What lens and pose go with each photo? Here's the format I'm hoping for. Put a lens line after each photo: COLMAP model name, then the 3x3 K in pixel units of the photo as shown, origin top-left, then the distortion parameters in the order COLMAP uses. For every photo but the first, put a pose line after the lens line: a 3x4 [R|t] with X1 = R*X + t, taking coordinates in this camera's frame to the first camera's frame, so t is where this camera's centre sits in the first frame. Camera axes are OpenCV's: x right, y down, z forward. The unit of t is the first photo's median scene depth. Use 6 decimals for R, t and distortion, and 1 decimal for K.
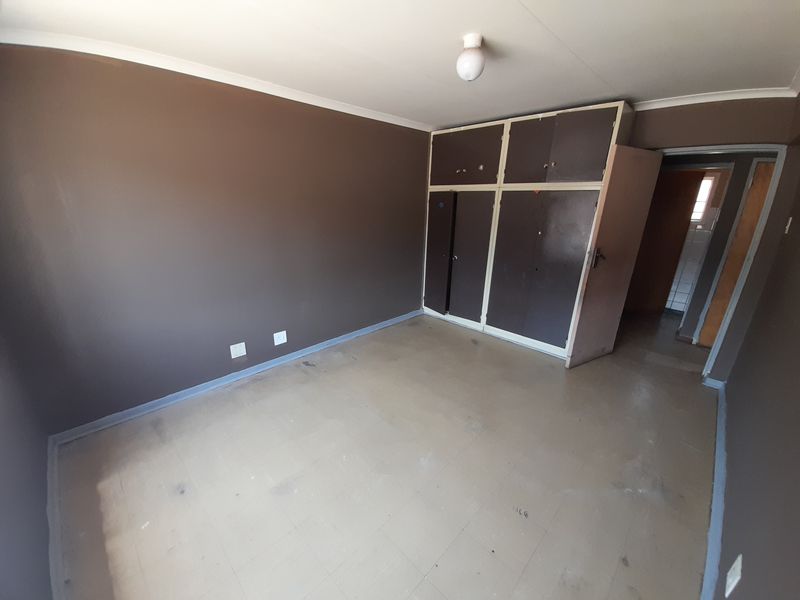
lens RADIAL K [[315.9, 0, 393.5], [0, 315.9, 306.2], [0, 0, 1]] dist [0.018982, -0.015597]
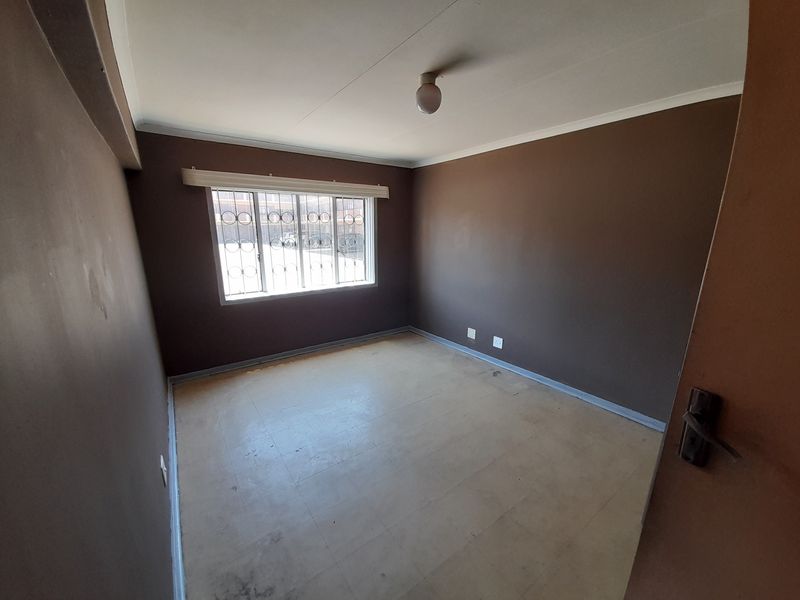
lens RADIAL K [[315.9, 0, 393.5], [0, 315.9, 306.2], [0, 0, 1]] dist [0.018982, -0.015597]
pose [[-0.163049, 0.215597, -0.962773, 0.824146], [-0.319428, 0.911737, 0.258265, -0.206454], [0.933478, 0.349647, -0.079790, 0.692937]]
